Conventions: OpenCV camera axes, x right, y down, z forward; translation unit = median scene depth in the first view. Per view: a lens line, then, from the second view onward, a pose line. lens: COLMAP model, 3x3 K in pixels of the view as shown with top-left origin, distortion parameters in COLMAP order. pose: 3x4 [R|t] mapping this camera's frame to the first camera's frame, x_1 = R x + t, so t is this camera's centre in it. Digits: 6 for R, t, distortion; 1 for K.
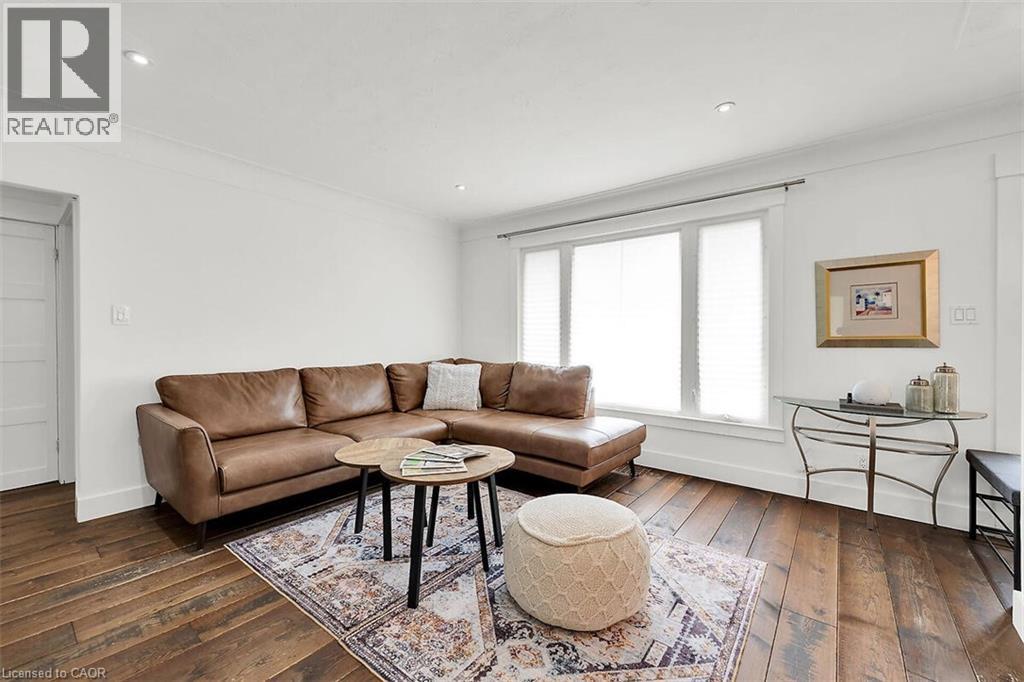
lens RADIAL K [[411.8, 0, 511.8], [0, 411.8, 337.4], [0, 0, 1]] dist [-0.001167, 0.000243]
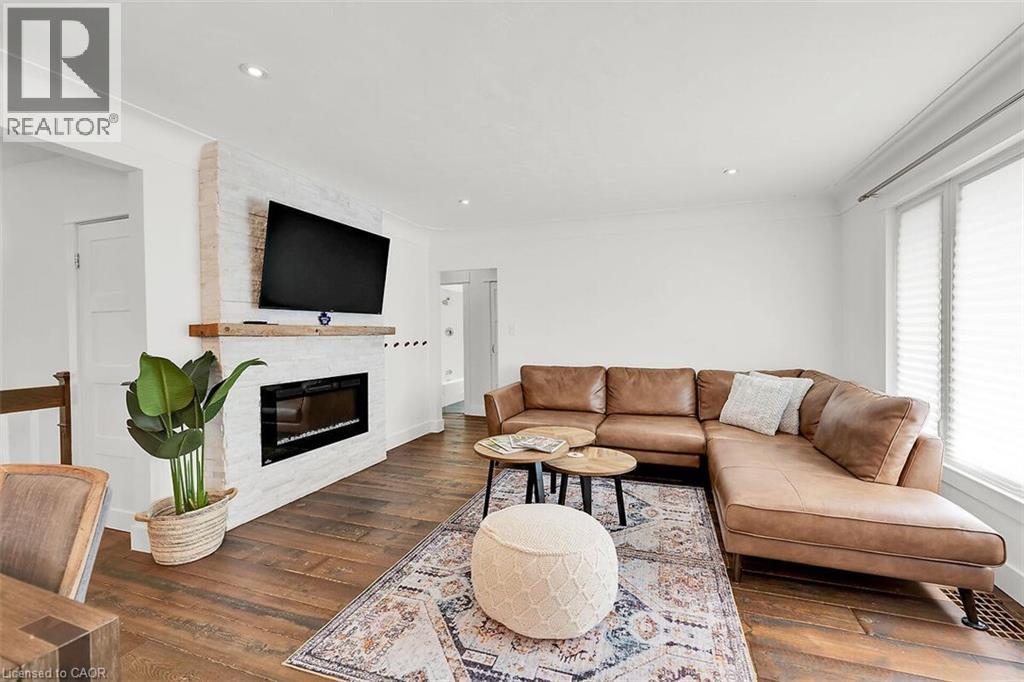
lens RADIAL K [[419.2, 0, 521.0], [0, 419.2, 335.7], [0, 0, 1]] dist [0.005754, -0.000243]
pose [[0.321577, 0.000674, -0.946883, 0.728132], [-0.001146, 0.999999, 0.000323, -0.023473], [0.946883, 0.000981, 0.321578, 0.396159]]
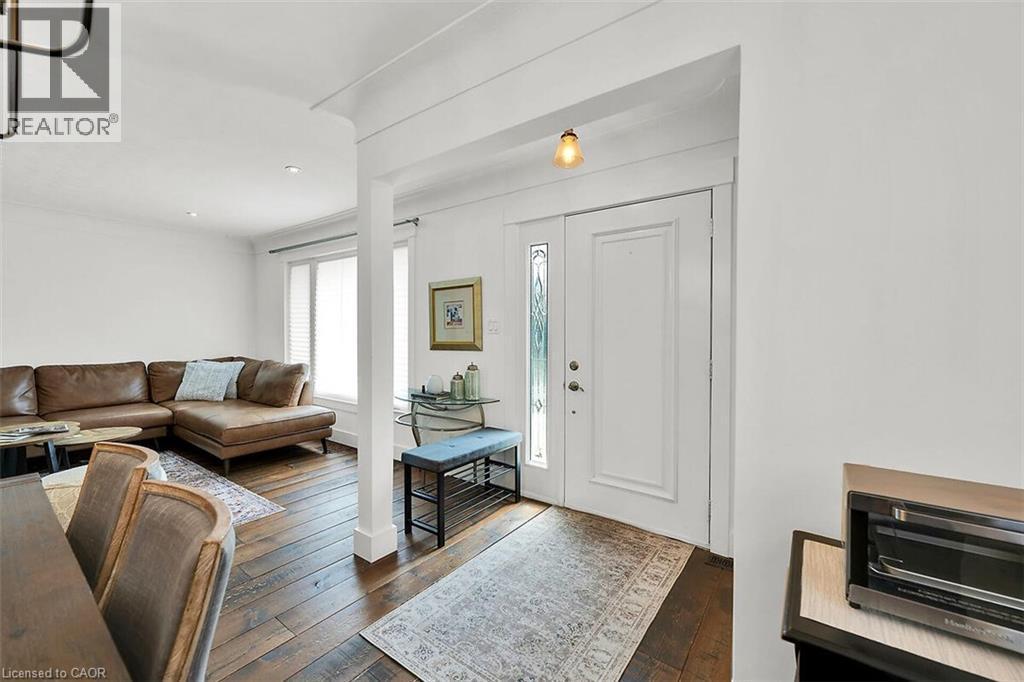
lens RADIAL K [[411.8, 0, 511.8], [0, 411.8, 337.4], [0, 0, 1]] dist [-0.001167, 0.000243]
pose [[0.999214, 0.002233, 0.039578, 0.968740], [-0.002659, 0.999939, 0.010728, -0.029444], [-0.039552, -0.010825, 0.999159, -0.293326]]
